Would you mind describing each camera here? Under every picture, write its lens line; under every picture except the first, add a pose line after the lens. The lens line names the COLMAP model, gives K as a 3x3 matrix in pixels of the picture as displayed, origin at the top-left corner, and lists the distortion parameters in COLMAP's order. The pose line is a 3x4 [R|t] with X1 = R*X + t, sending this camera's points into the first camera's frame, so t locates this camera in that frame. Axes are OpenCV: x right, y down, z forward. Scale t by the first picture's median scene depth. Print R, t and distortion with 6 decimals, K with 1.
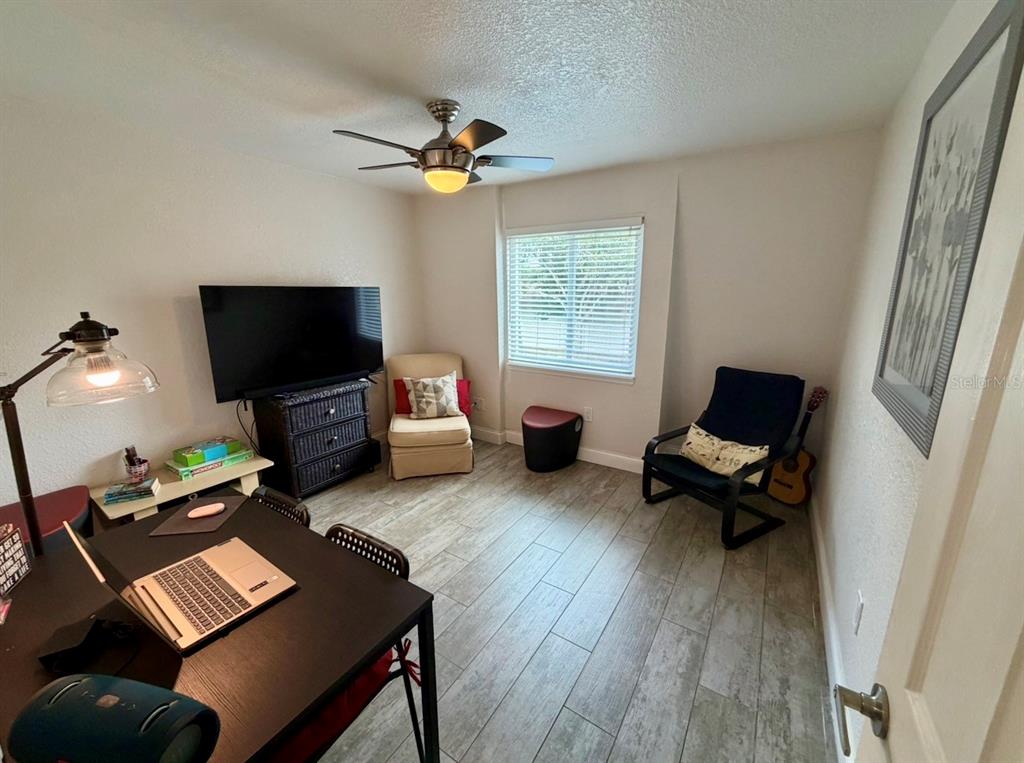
lens RADIAL K [[406.8, 0, 507.3], [0, 406.8, 378.5], [0, 0, 1]] dist [-0.001850, -0.000138]
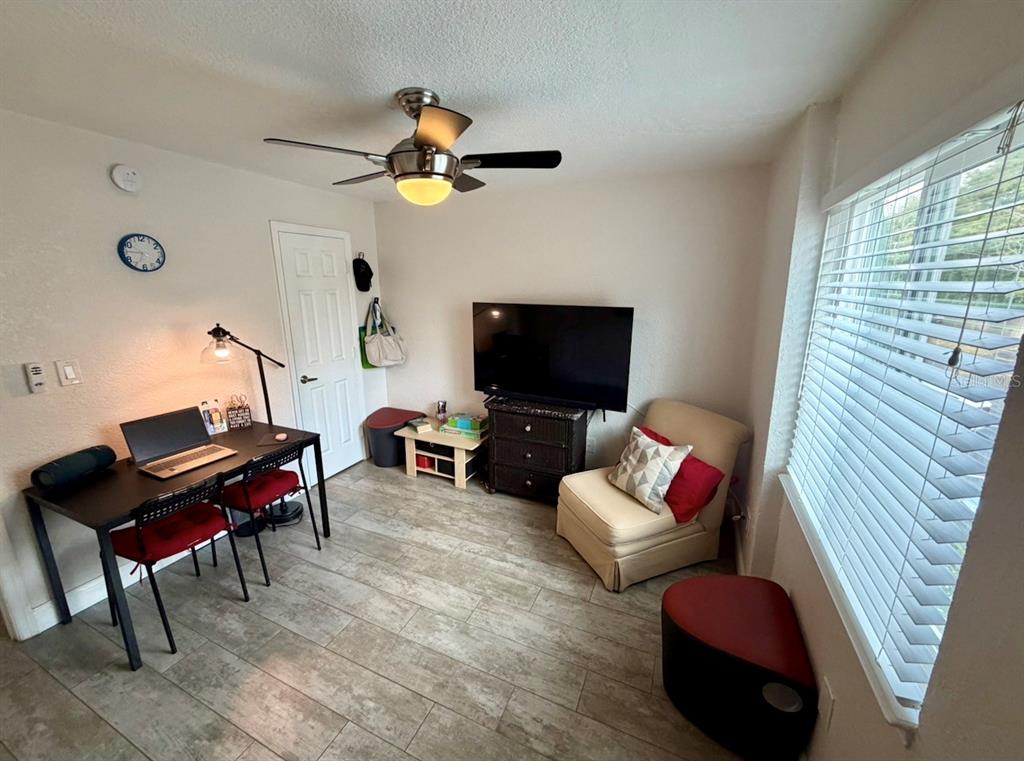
lens RADIAL K [[406.8, 0, 510.1], [0, 406.8, 383.2], [0, 0, 1]] dist [-0.001850, -0.000138]
pose [[0.159775, 0.235866, -0.958561, 0.506908], [-0.212373, 0.956511, 0.199963, -0.221899], [0.964038, 0.171623, 0.202918, 0.747321]]
